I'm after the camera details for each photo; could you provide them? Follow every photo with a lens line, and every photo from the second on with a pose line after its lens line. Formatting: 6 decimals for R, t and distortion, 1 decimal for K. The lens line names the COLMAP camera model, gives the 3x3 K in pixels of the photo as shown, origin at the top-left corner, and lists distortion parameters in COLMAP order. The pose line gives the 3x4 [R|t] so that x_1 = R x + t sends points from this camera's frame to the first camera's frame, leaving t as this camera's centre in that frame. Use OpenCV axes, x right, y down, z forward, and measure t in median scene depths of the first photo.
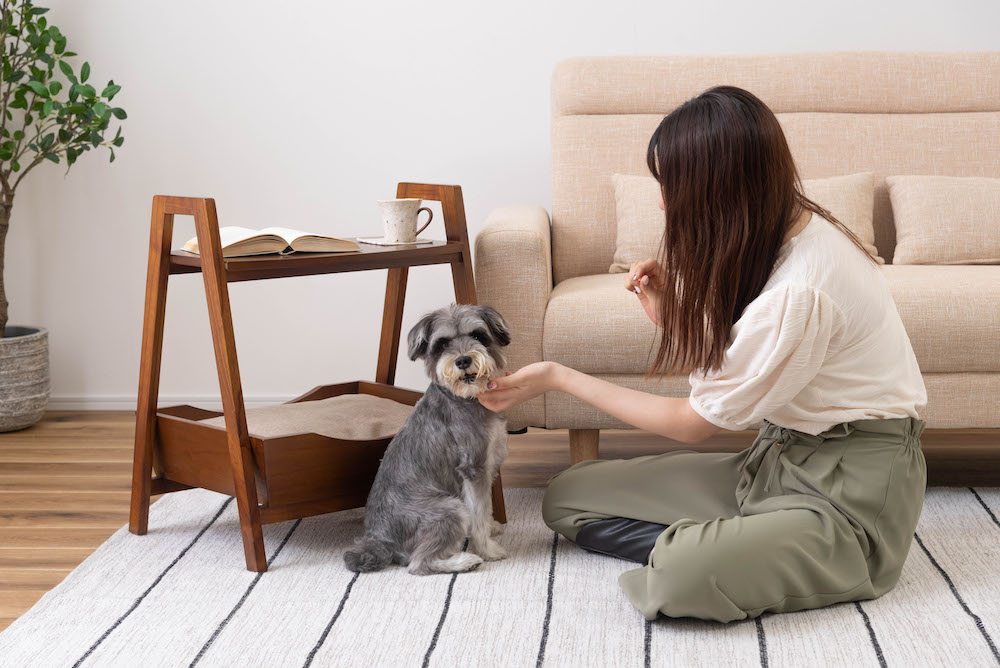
lens RADIAL K [[1970.7, 0, 498.5], [0, 1970.7, 329.6], [0, 0, 1]] dist [0.054151, 0.000000]
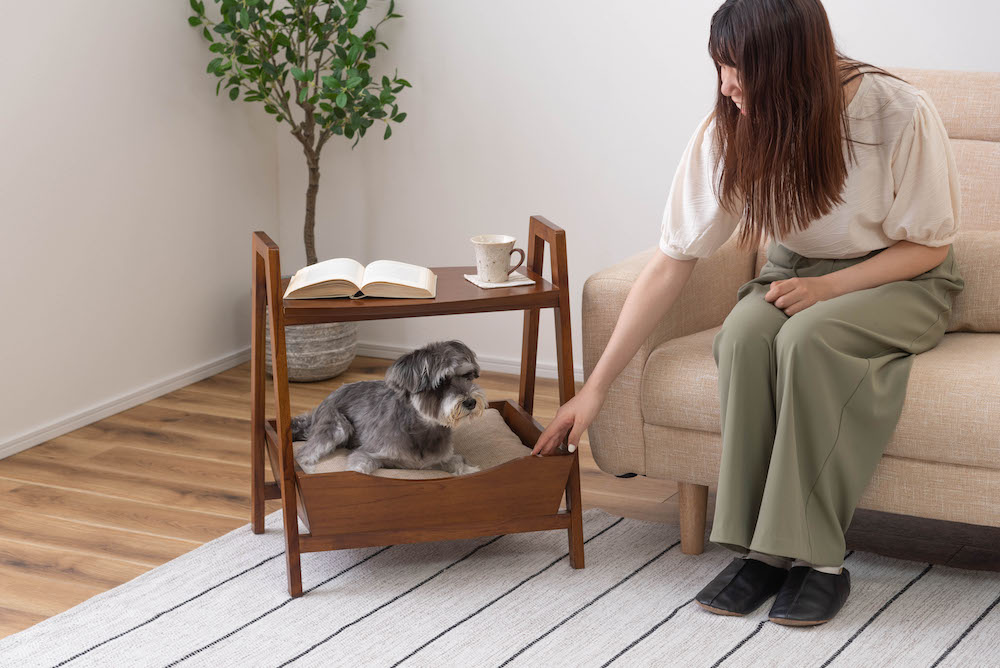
lens RADIAL K [[2256.0, 0, 501.4], [0, 2256.0, 337.3], [0, 0, 1]] dist [-0.056069, 0.000000]
pose [[0.909516, 0.099846, -0.403500, 0.415584], [-0.056298, 0.991367, 0.118415, -0.152103], [0.411839, -0.084984, 0.907285, -0.054649]]
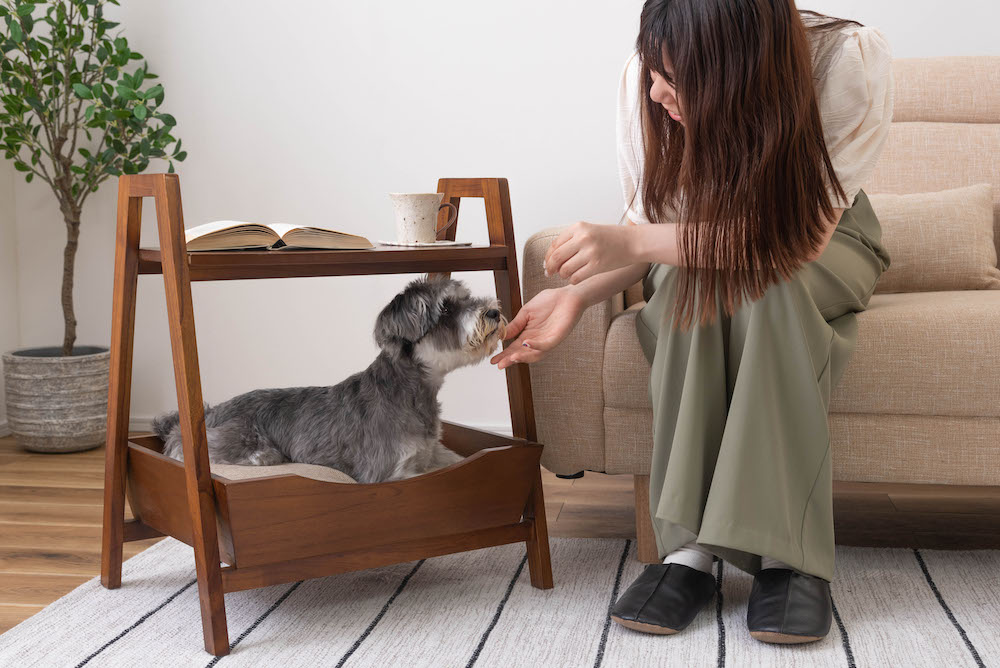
lens RADIAL K [[1400.5, 0, 495.2], [0, 1400.5, 331.6], [0, 0, 1]] dist [-0.006623, 0.000000]
pose [[0.995942, 0.018954, -0.087976, 0.028970], [-0.021459, 0.999388, -0.027626, 0.008056], [0.087398, 0.029402, 0.995739, 0.410496]]
